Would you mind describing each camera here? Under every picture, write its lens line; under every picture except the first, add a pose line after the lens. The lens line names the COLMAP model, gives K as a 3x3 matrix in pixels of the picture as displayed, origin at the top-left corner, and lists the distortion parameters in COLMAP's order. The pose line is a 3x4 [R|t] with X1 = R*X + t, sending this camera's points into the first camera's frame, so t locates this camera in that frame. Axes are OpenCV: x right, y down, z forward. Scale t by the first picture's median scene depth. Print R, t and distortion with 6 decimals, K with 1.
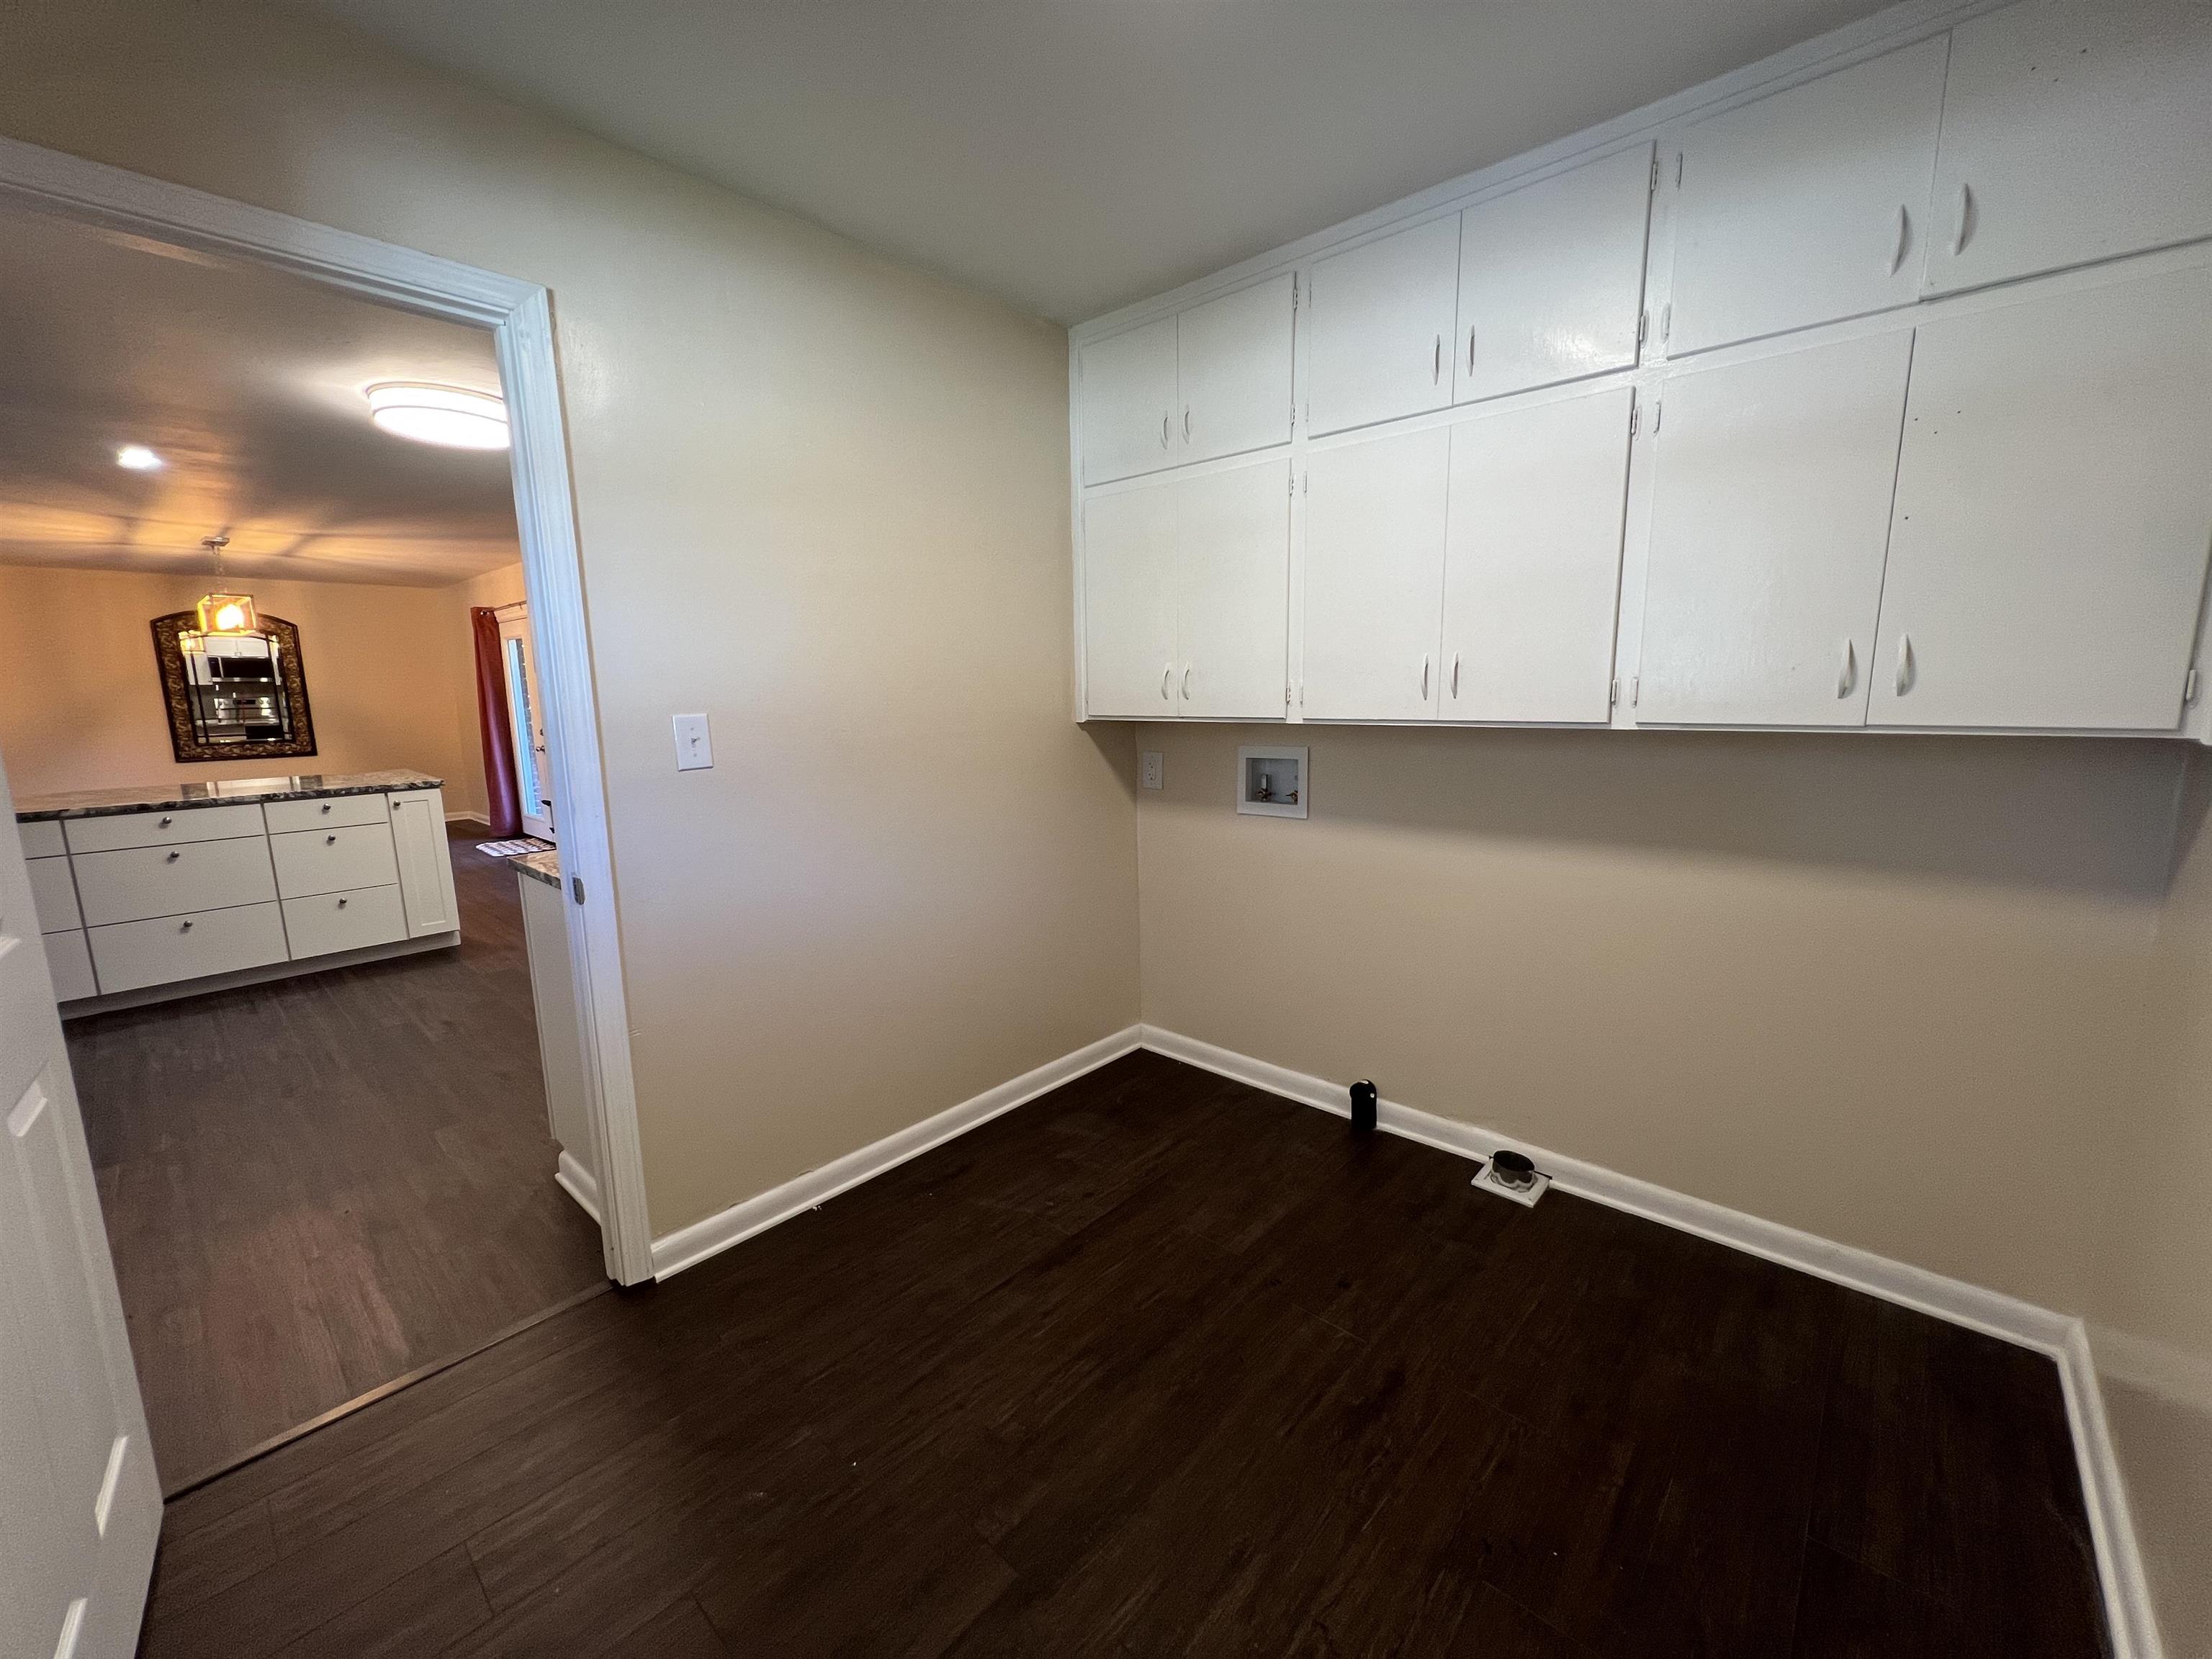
lens RADIAL K [[882.0, 0, 1100.0], [0, 882.0, 827.4], [0, 0, 1]] dist [0.001470, 0.000216]
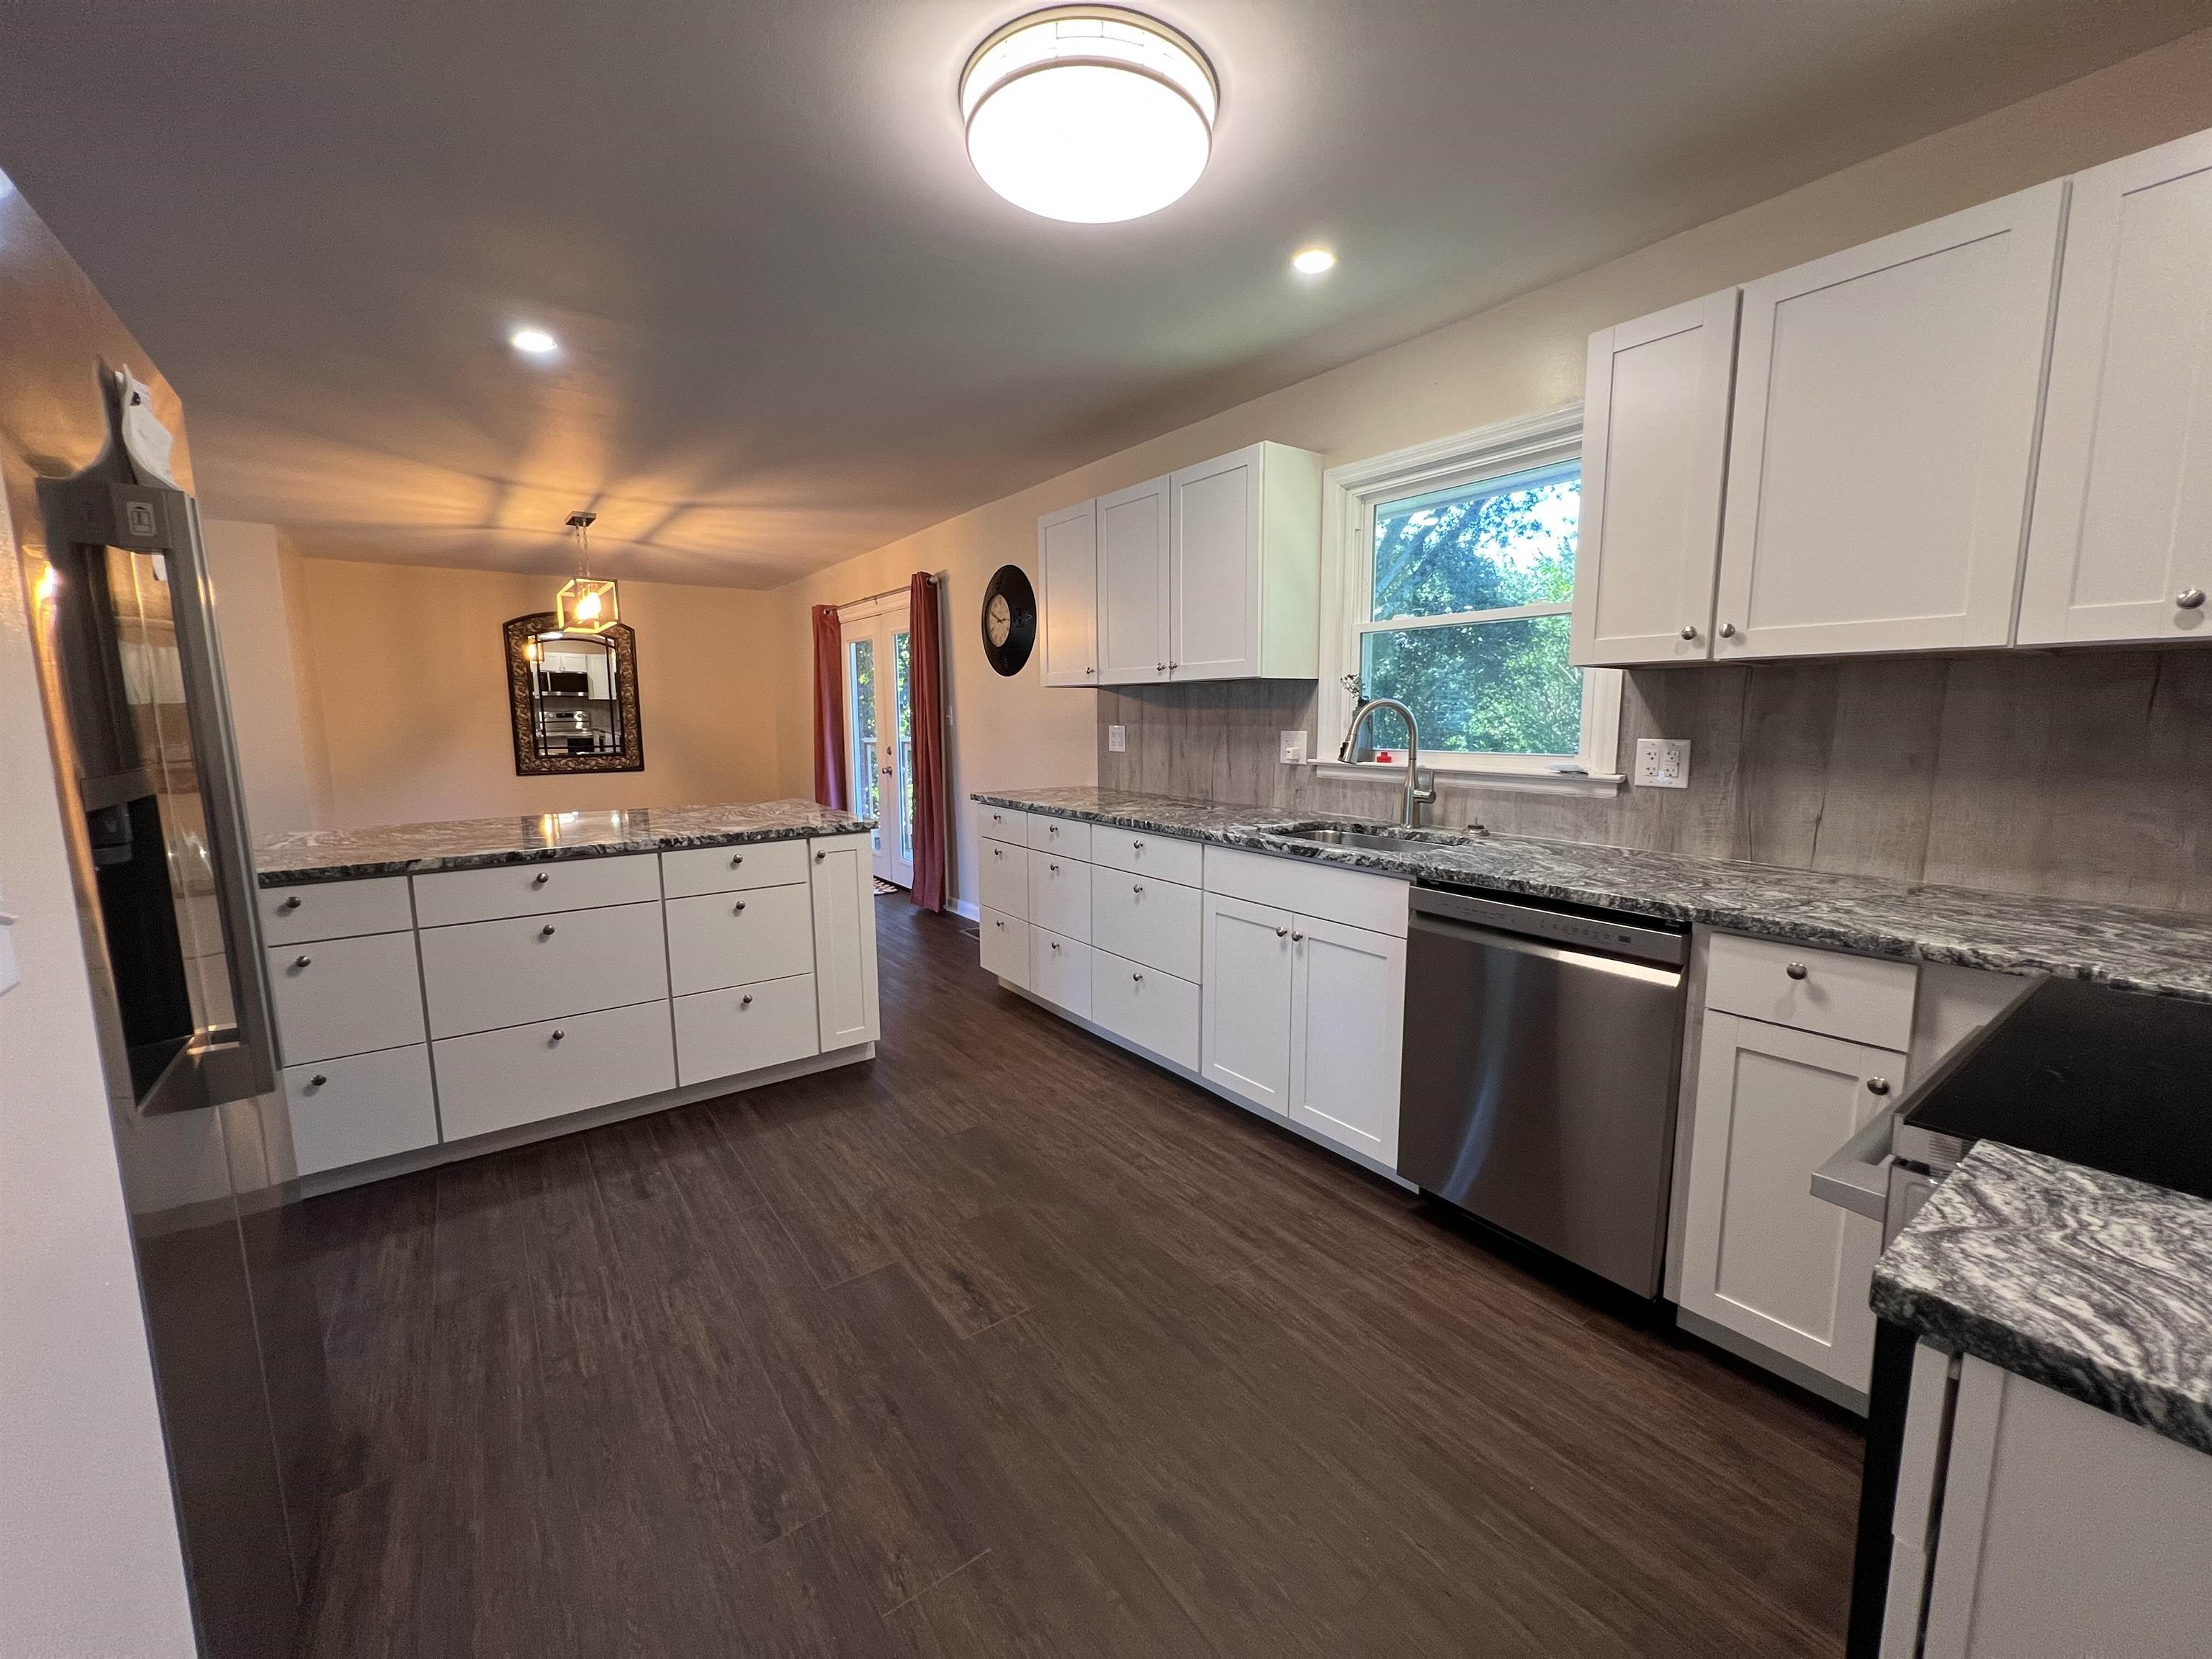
lens RADIAL K [[882.0, 0, 1100.0], [0, 882.0, 827.4], [0, 0, 1]] dist [0.001470, 0.000216]
pose [[0.978599, 0.036649, -0.202488, -0.489062], [-0.042381, 0.998812, -0.024041, -0.043704], [0.201366, 0.032108, 0.978990, 0.415630]]
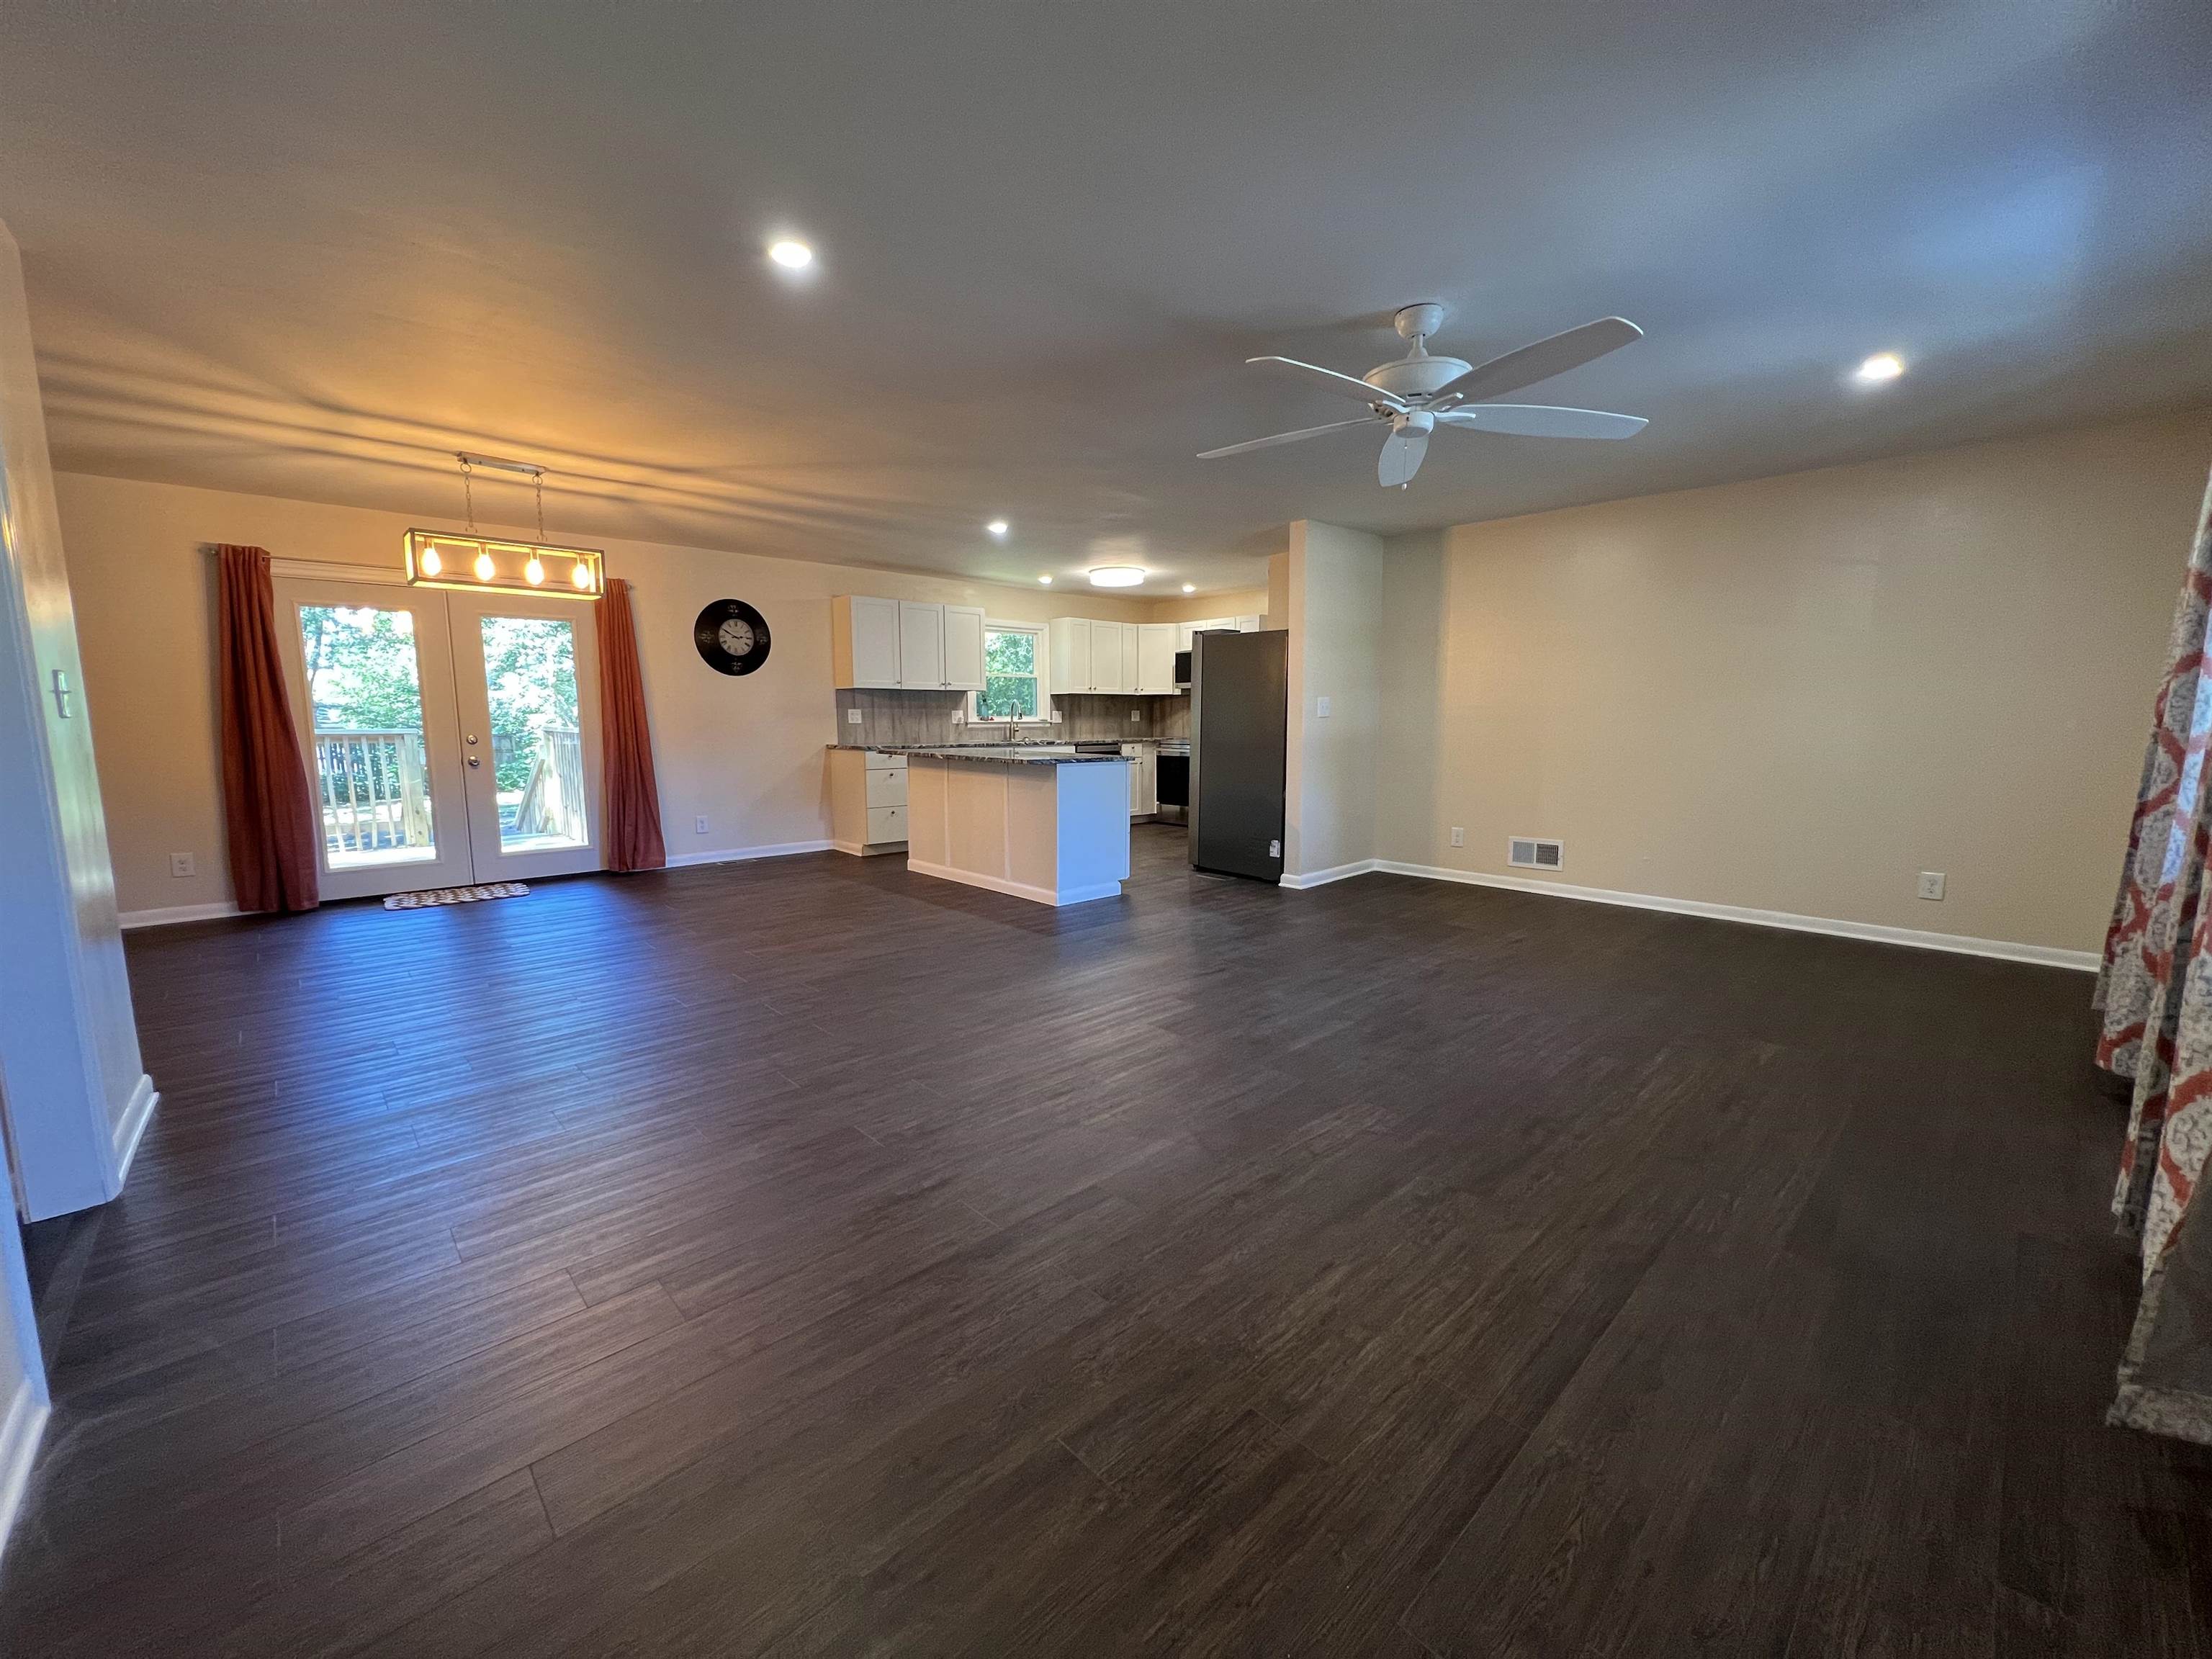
lens RADIAL K [[885.0, 0, 1114.1], [0, 885.0, 824.5], [0, 0, 1]] dist [0.000911, 0.000027]
pose [[0.069767, -0.109592, 0.991525, -2.508830], [0.160600, 0.982216, 0.097263, -0.037884], [-0.984551, 0.152453, 0.086127, 0.723186]]
